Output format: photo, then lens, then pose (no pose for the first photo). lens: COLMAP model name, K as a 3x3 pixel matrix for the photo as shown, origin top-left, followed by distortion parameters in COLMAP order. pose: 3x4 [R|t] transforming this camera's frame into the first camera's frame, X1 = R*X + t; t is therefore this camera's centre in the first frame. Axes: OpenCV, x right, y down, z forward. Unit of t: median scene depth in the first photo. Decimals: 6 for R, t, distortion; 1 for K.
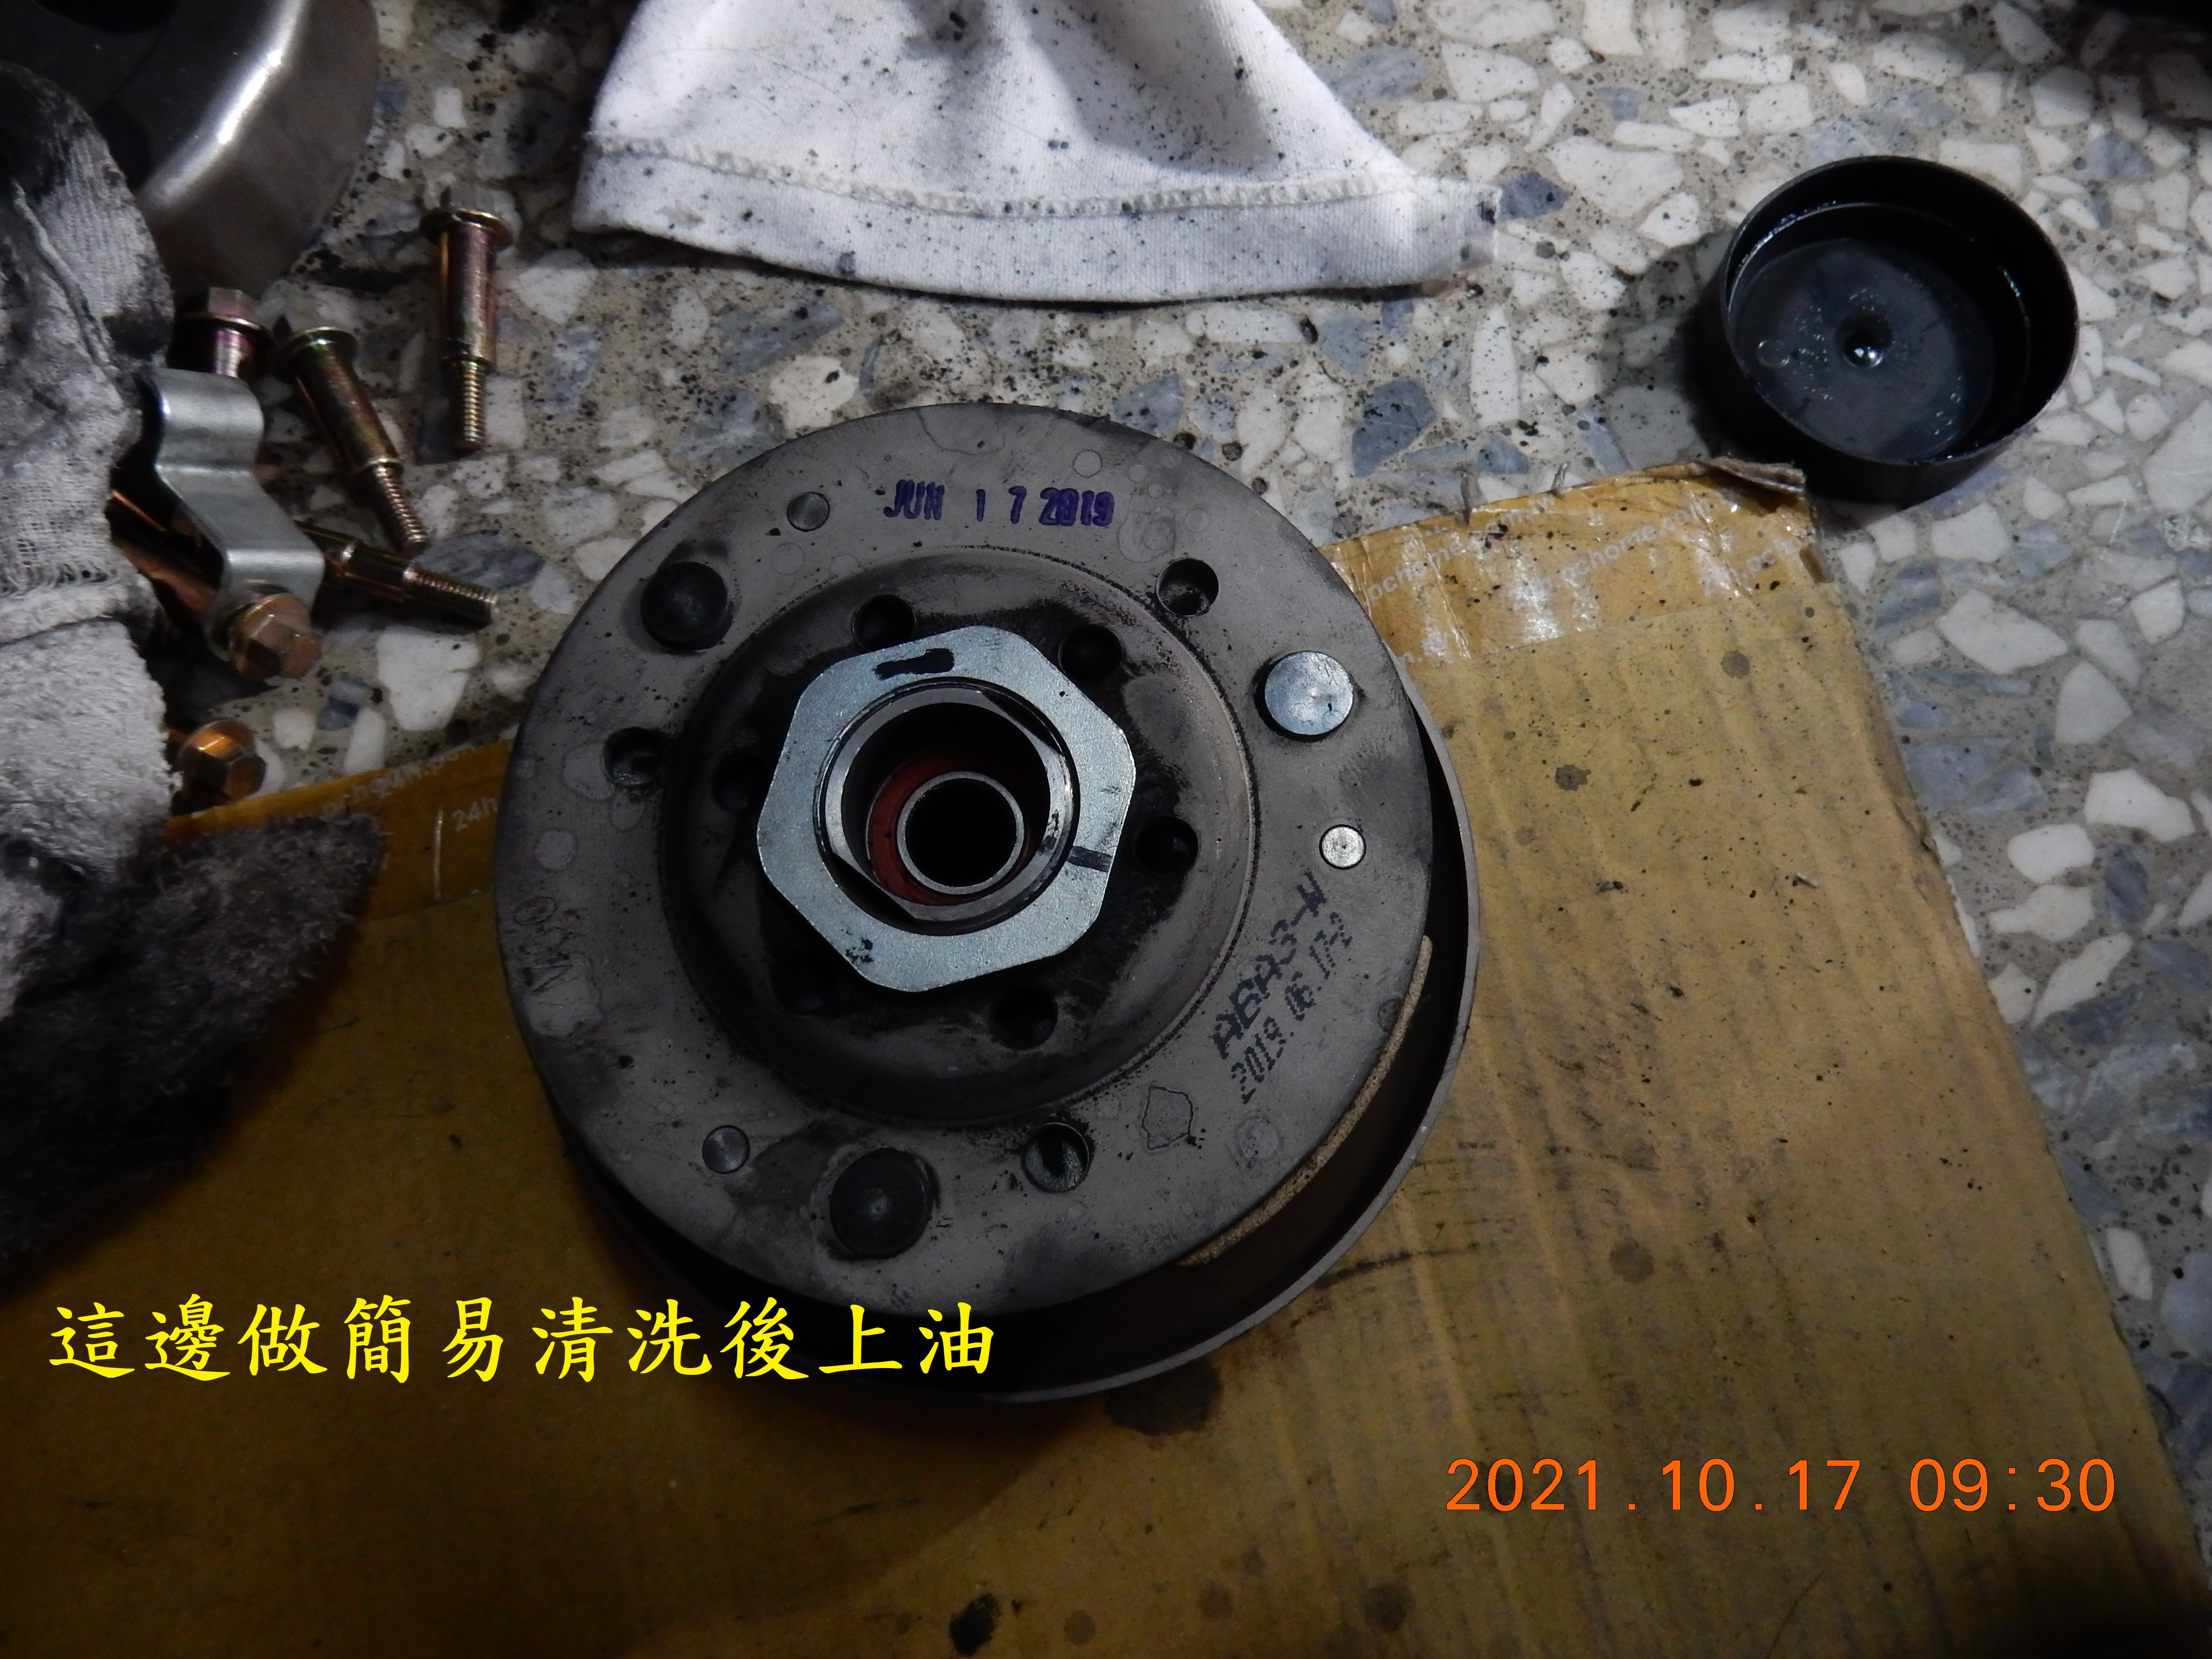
lens RADIAL K [[1644.1, 0, 1096.4], [0, 1644.1, 827.6], [0, 0, 1]] dist [0.000406, -0.002211]
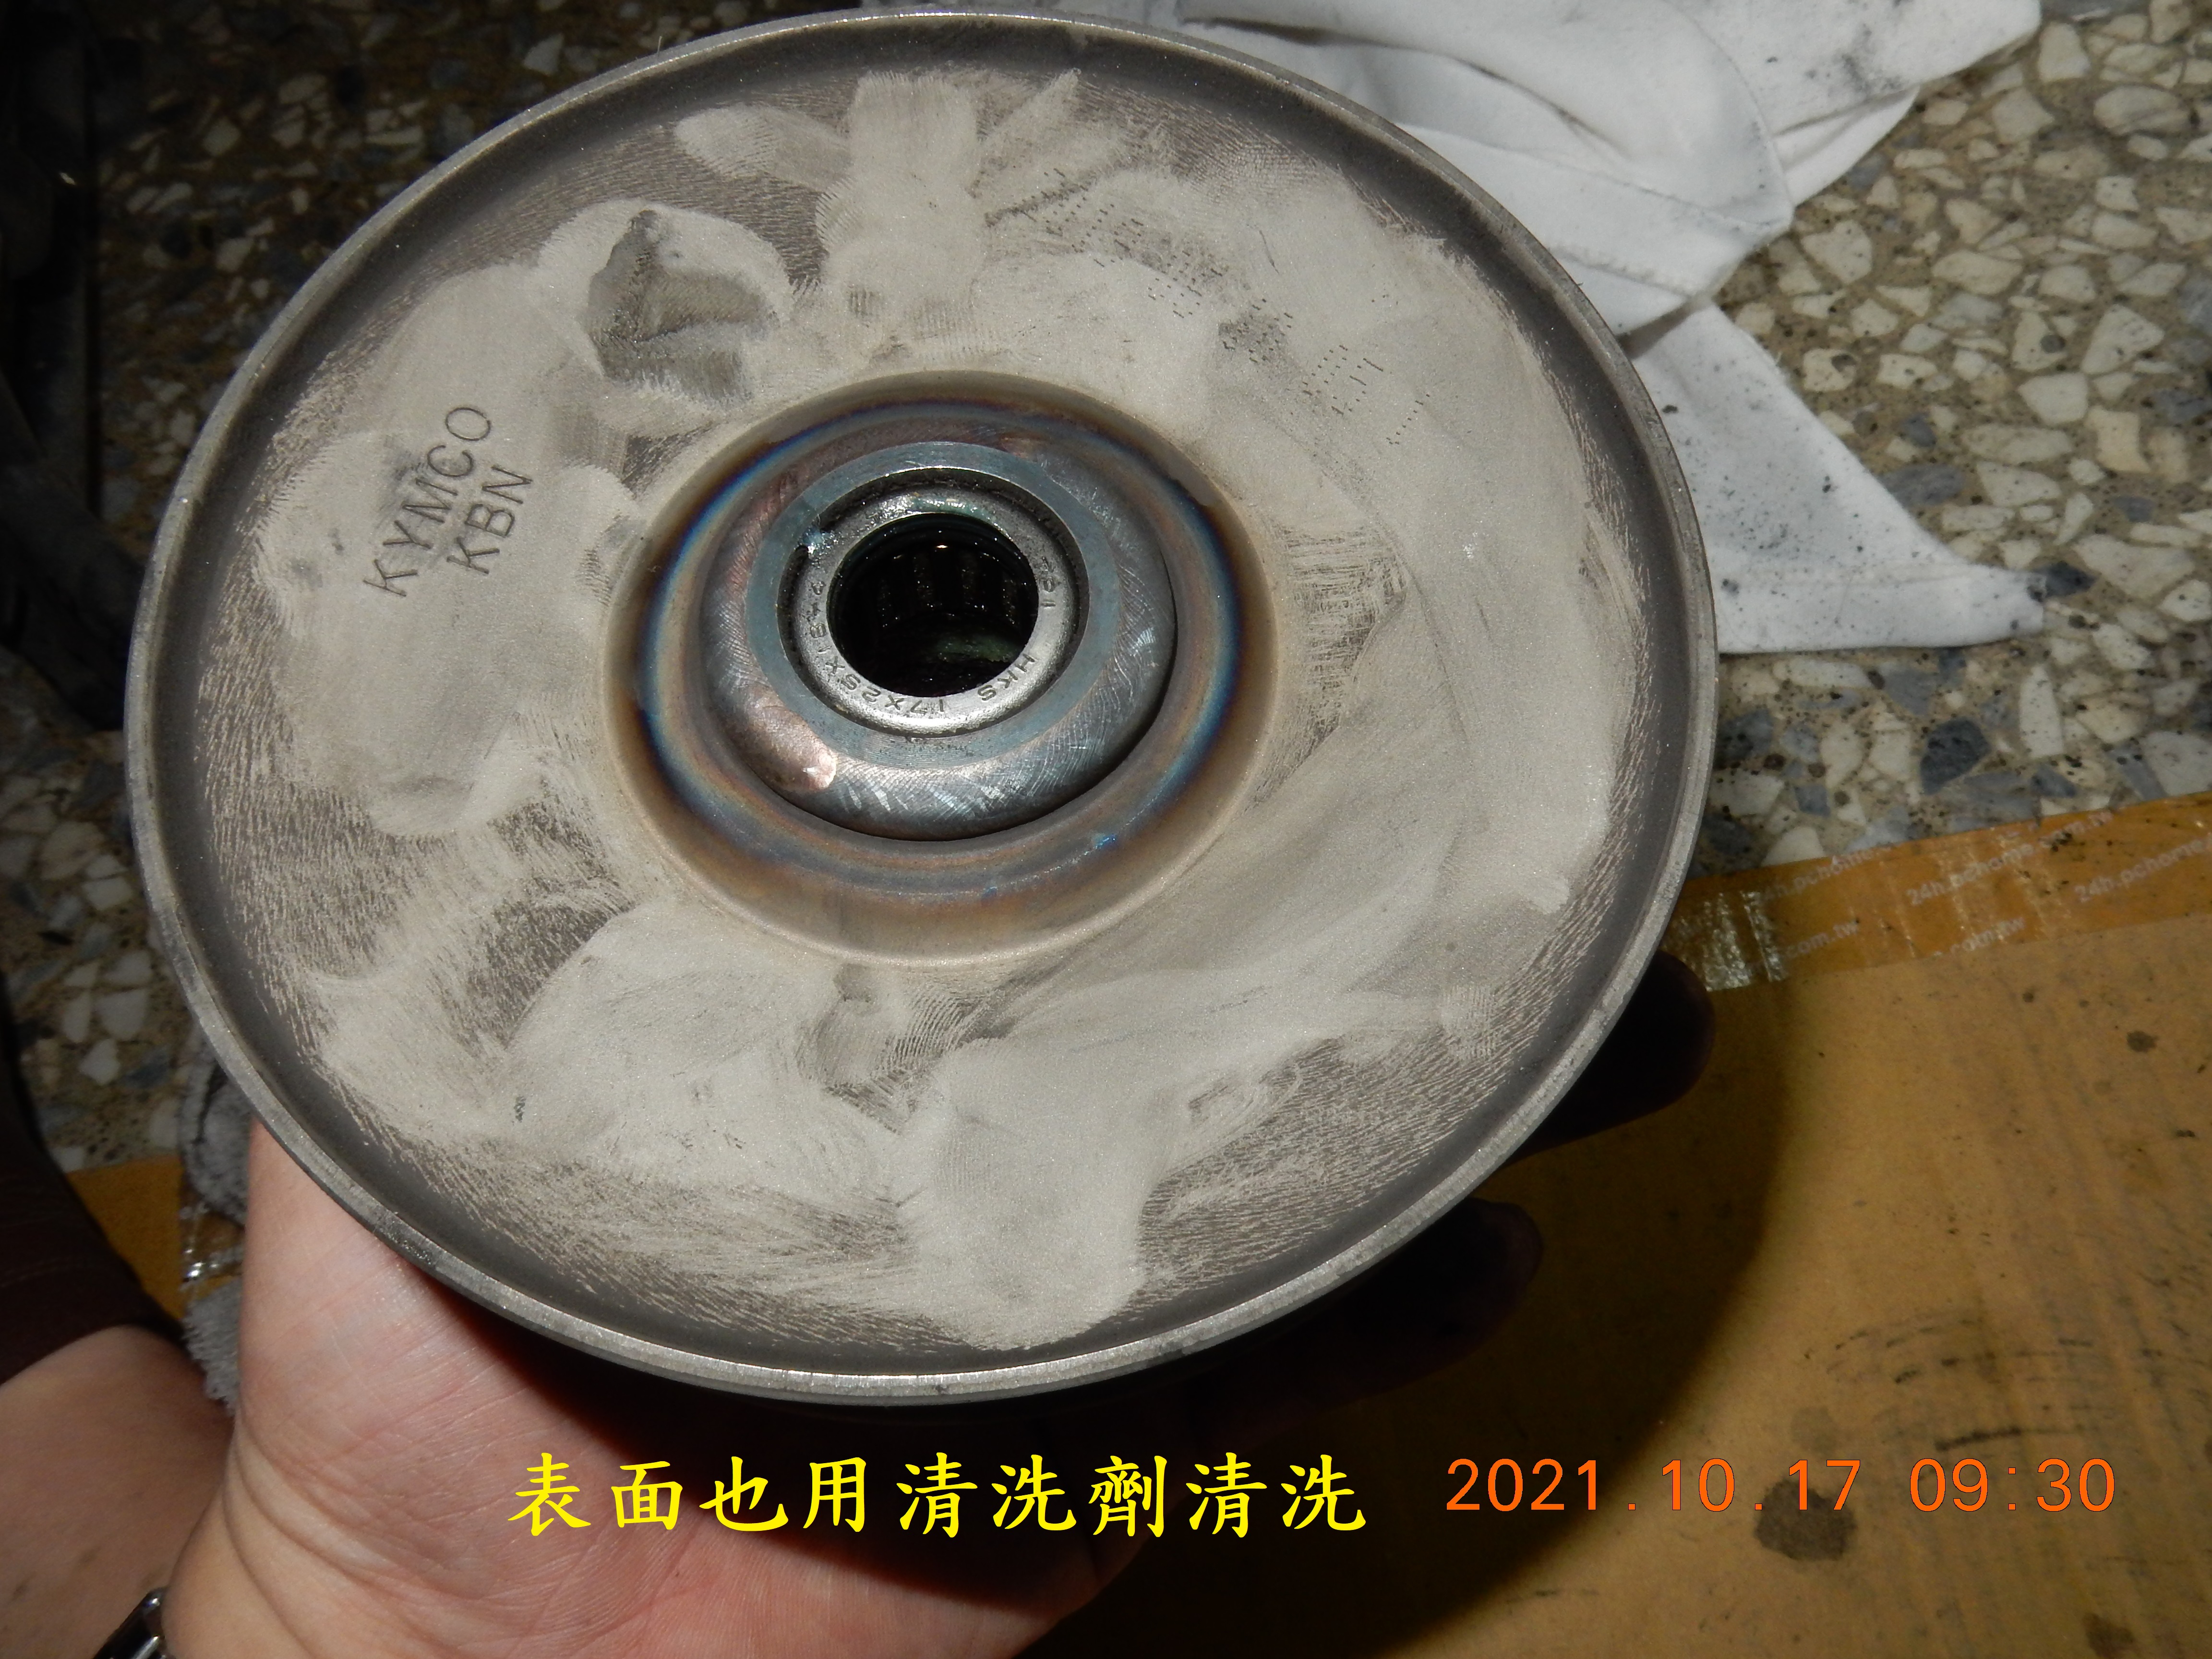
lens RADIAL K [[1603.6, 0, 1122.3], [0, 1603.6, 815.2], [0, 0, 1]] dist [0.001940, -0.002742]
pose [[0.984473, 0.042914, -0.170213, -0.231710], [-0.073041, 0.981872, -0.174905, 0.059594], [0.159621, 0.184621, 0.969761, -0.274229]]
